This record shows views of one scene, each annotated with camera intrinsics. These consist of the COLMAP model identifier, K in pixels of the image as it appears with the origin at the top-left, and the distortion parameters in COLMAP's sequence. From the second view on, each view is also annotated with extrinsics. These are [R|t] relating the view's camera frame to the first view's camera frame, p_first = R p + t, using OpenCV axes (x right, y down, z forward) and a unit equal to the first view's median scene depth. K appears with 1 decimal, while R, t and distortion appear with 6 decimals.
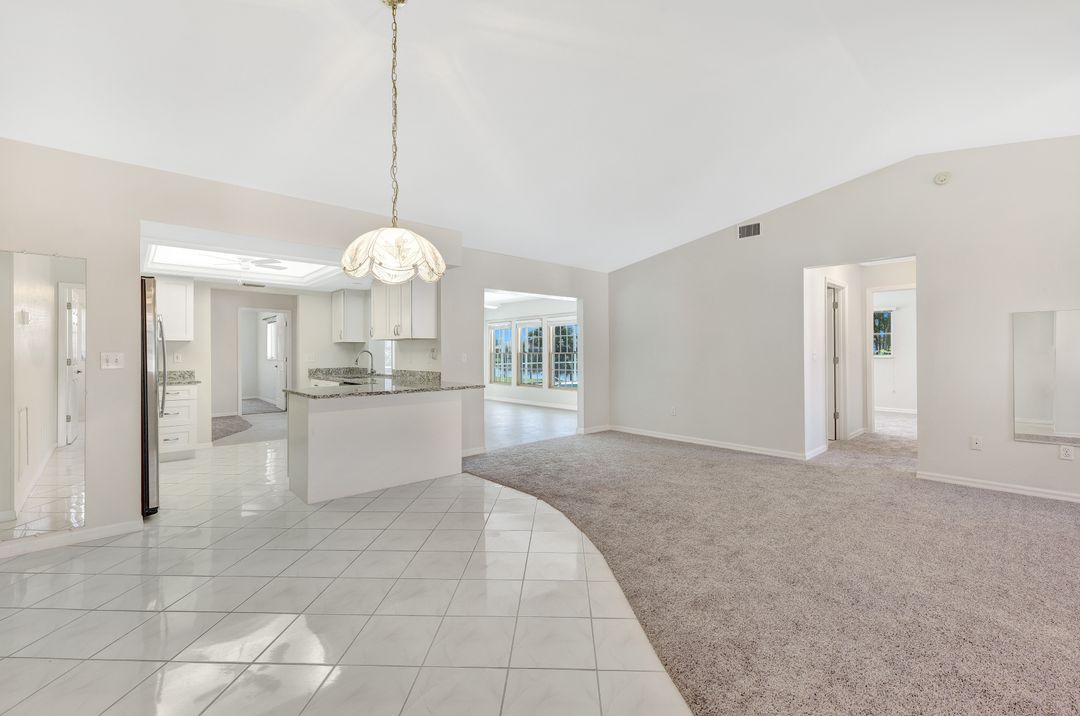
lens RADIAL K [[438.5, 0, 537.7], [0, 438.5, 354.7], [0, 0, 1]] dist [0.002646, 0.000360]
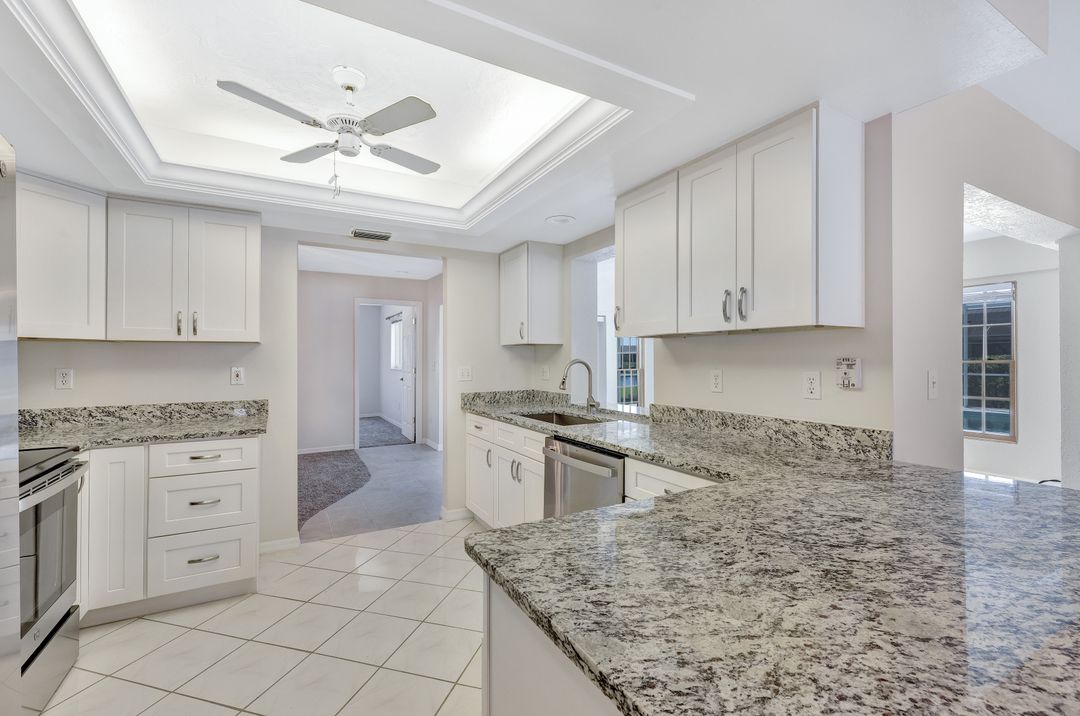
lens RADIAL K [[438.5, 0, 537.7], [0, 438.5, 354.7], [0, 0, 1]] dist [0.002646, 0.000360]
pose [[0.974430, -0.003318, -0.224669, -0.462605], [0.000675, 0.999930, -0.011840, -0.013934], [0.224692, 0.011386, 0.974363, 0.738196]]
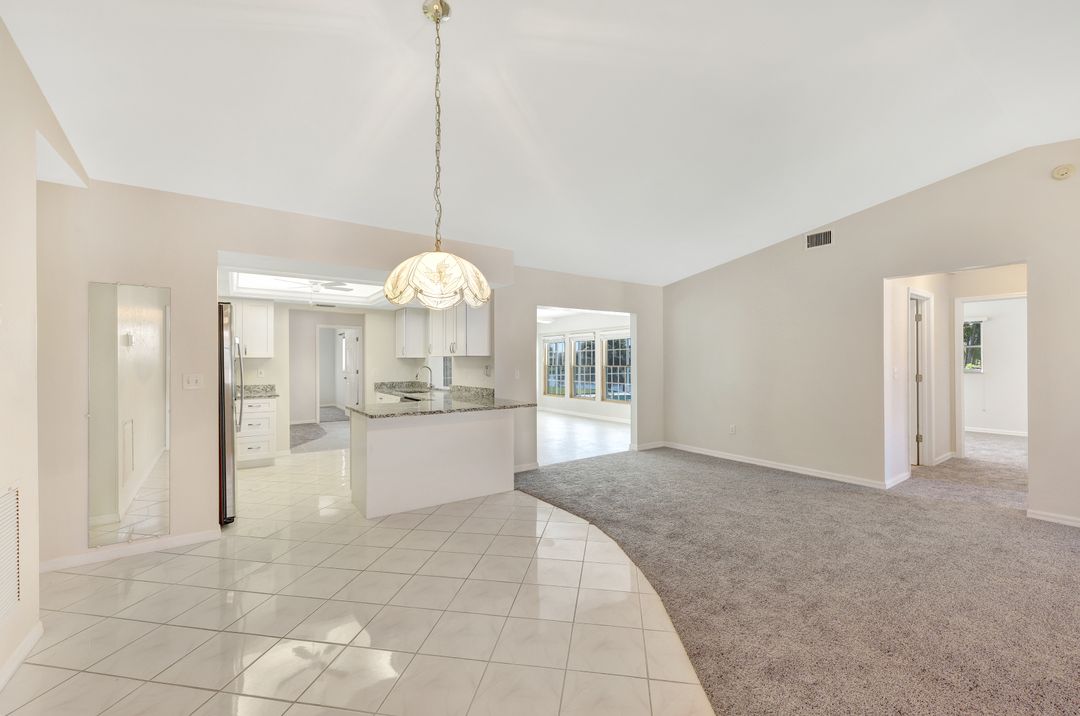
lens RADIAL K [[418.4, 0, 540.9], [0, 418.4, 364.4], [0, 0, 1]] dist [-0.000364, 0.000279]
pose [[0.992917, 0.001090, -0.118801, 0.002144], [-0.000942, 0.999999, 0.001306, -0.020884], [0.118803, -0.001185, 0.992917, 0.055316]]
